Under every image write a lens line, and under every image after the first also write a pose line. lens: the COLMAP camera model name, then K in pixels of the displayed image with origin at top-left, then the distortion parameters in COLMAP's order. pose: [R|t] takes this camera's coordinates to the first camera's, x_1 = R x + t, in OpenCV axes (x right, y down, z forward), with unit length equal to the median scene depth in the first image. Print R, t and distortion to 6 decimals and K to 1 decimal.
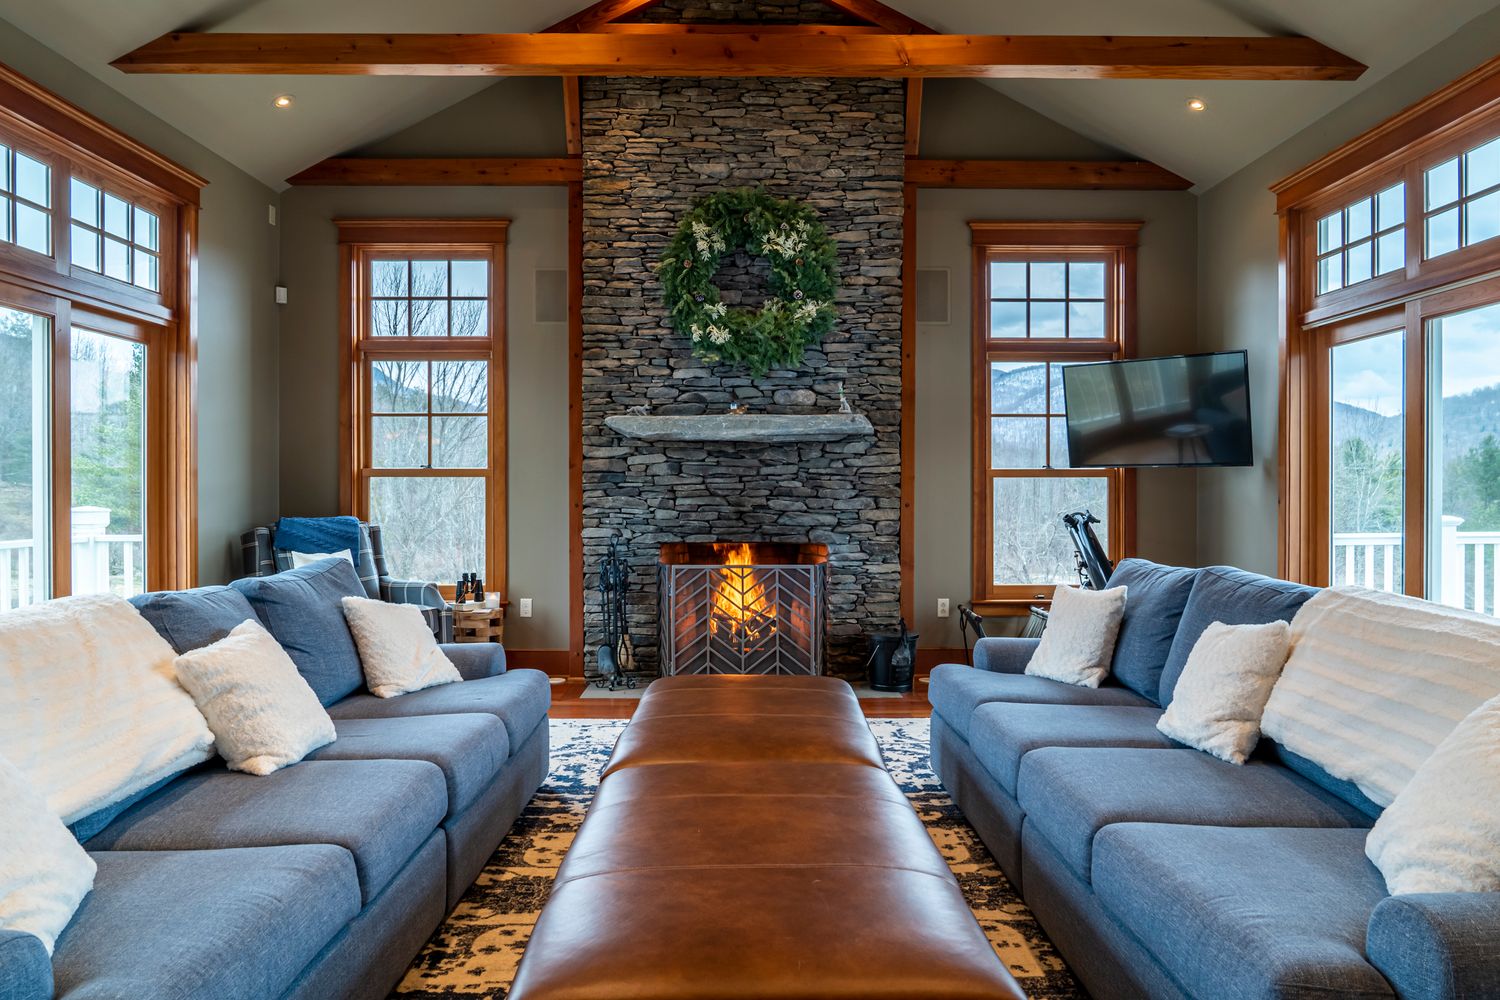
lens RADIAL K [[1044.1, 0, 740.5], [0, 1044.1, 496.8], [0, 0, 1]] dist [-0.023032, 0.011221]
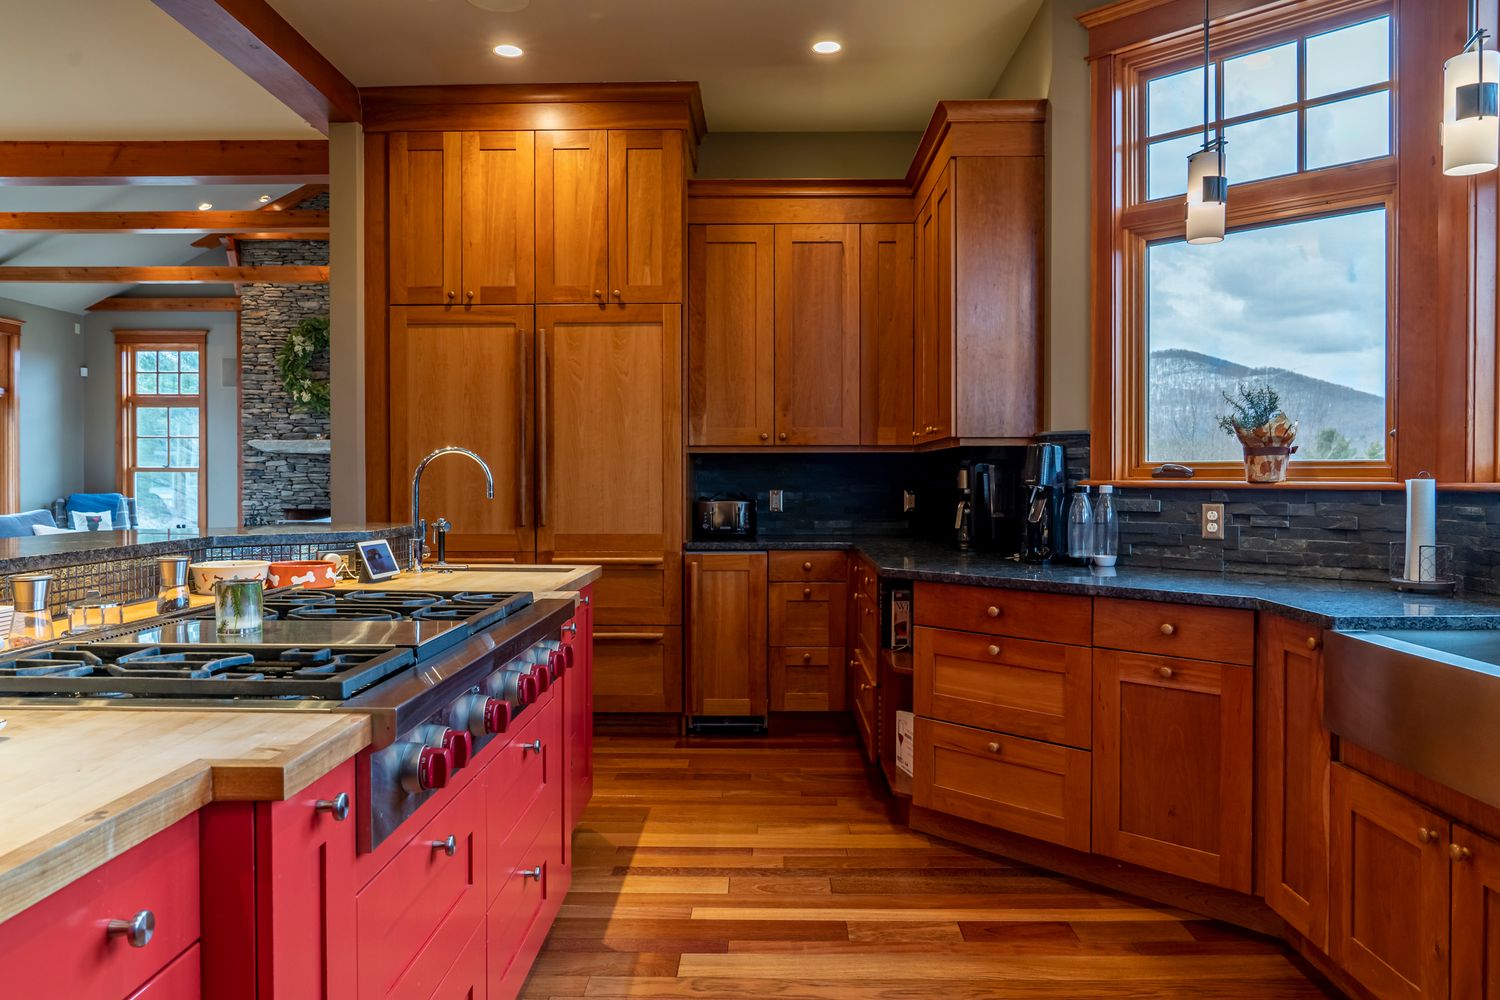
lens RADIAL K [[1044.1, 0, 761.3], [0, 1044.1, 494.6], [0, 0, 1]] dist [-0.023032, 0.011221]
pose [[0.999579, 0.006568, -0.028274, 0.815435], [-0.006241, 0.999913, 0.011644, -0.007473], [0.028348, -0.011462, 0.999532, -0.801906]]
